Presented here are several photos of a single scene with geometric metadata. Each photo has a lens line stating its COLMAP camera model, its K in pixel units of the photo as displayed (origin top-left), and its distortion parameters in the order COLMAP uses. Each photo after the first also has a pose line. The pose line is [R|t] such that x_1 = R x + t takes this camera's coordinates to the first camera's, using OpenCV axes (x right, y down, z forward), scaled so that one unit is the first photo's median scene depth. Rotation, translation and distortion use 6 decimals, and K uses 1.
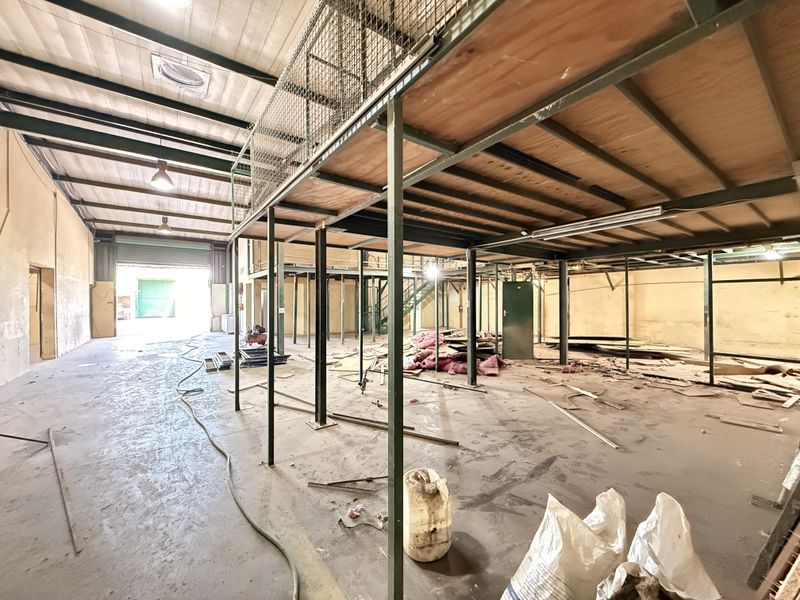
lens RADIAL K [[319.0, 0, 397.5], [0, 319.0, 299.0], [0, 0, 1]] dist [0.000341, 0.000169]
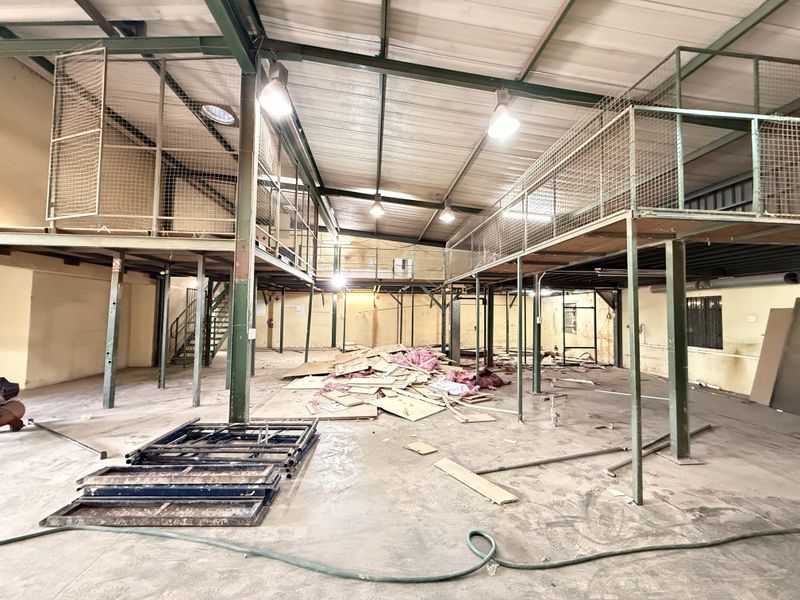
lens RADIAL K [[319.0, 0, 397.5], [0, 319.0, 299.0], [0, 0, 1]] dist [0.000341, 0.000169]
pose [[0.487638, 0.041446, 0.872062, -0.824825], [-0.017268, 0.999135, -0.037830, -0.015712], [-0.872875, 0.003388, 0.487931, 0.710580]]
